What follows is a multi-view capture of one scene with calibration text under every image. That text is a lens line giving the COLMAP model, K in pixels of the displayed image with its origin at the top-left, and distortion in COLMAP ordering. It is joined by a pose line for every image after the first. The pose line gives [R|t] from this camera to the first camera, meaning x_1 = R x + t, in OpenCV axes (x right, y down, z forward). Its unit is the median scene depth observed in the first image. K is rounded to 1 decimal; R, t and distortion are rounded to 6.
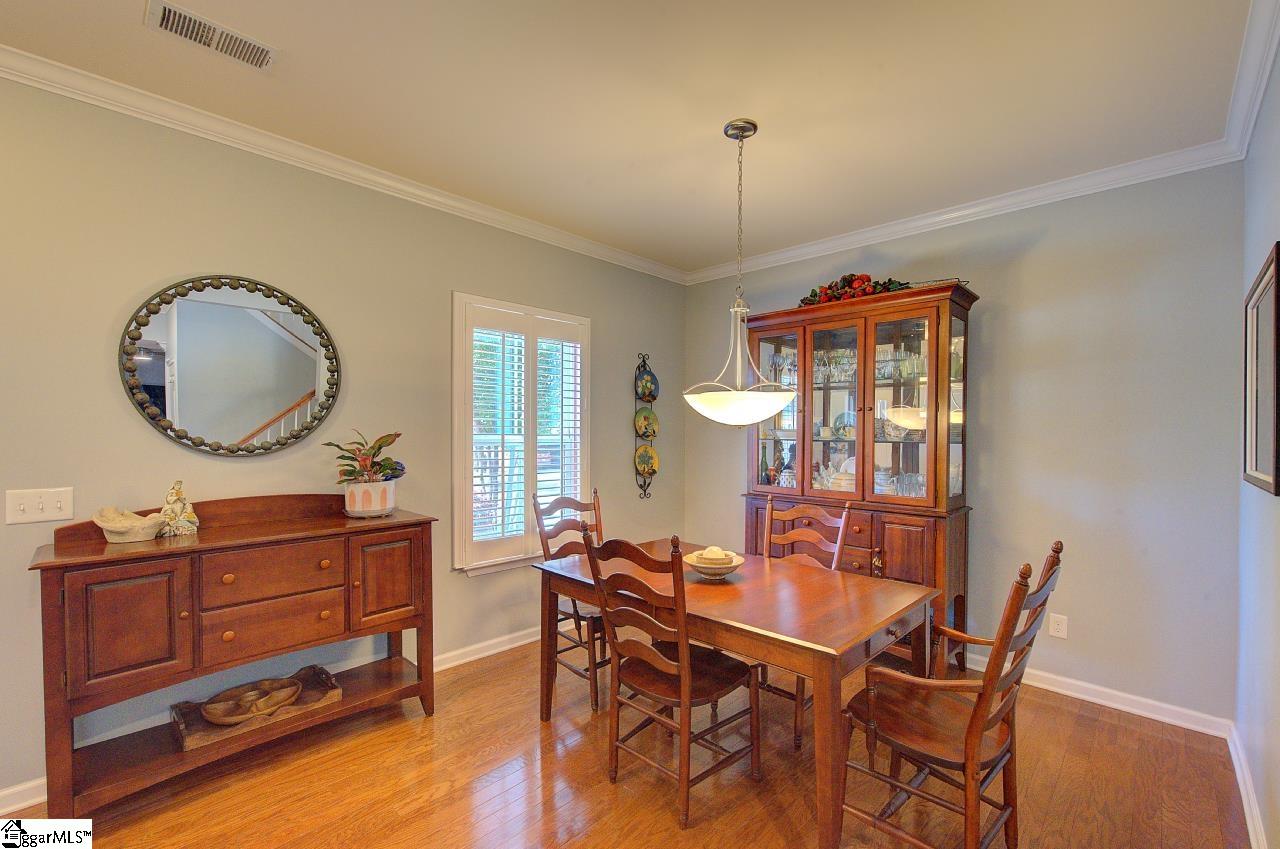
lens RADIAL K [[548.6, 0, 648.9], [0, 548.6, 435.9], [0, 0, 1]] dist [0.001295, 0.000426]
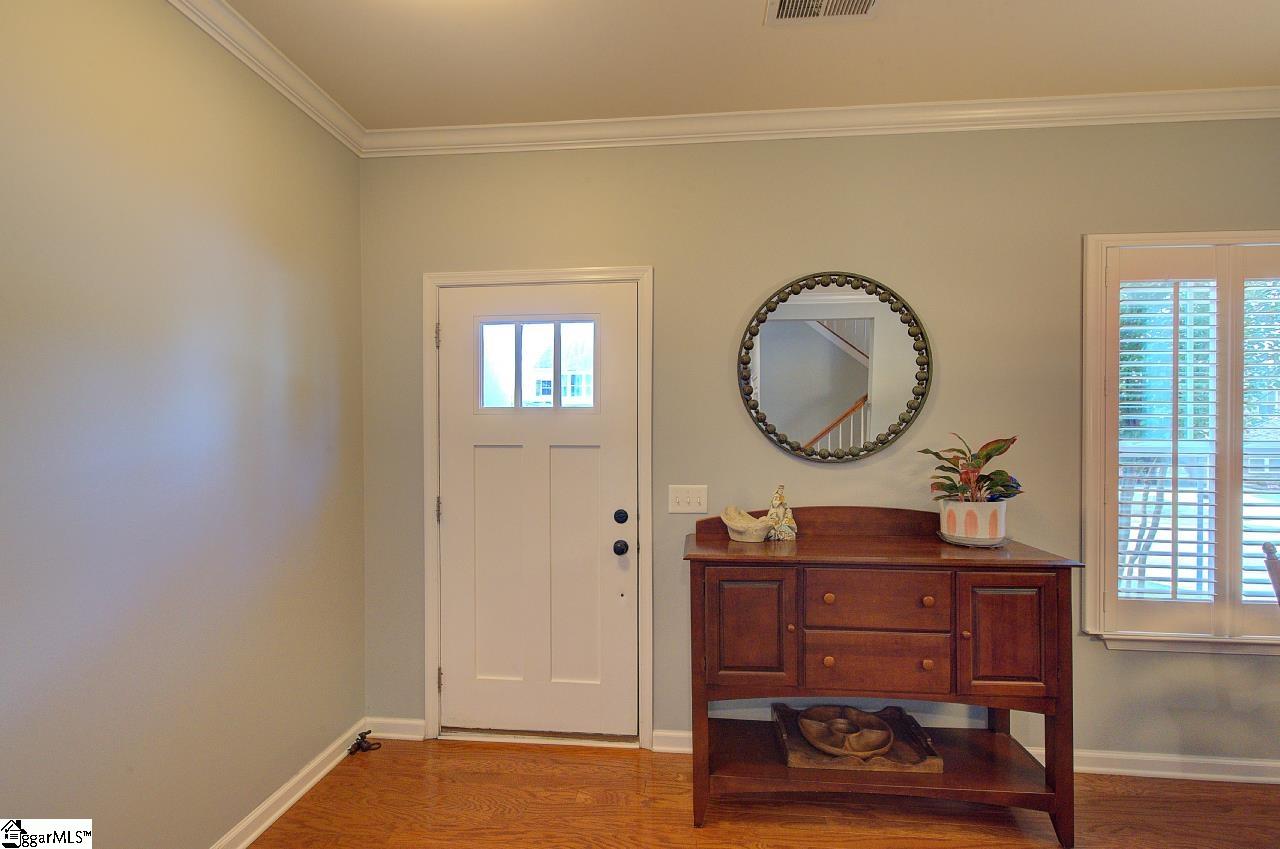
lens RADIAL K [[548.6, 0, 648.9], [0, 548.6, 435.9], [0, 0, 1]] dist [0.001295, 0.000426]
pose [[0.631379, -0.000288, -0.775474, -0.214060], [-0.006220, 0.999966, -0.005435, -0.000925], [0.775449, 0.008255, 0.631356, 0.166582]]
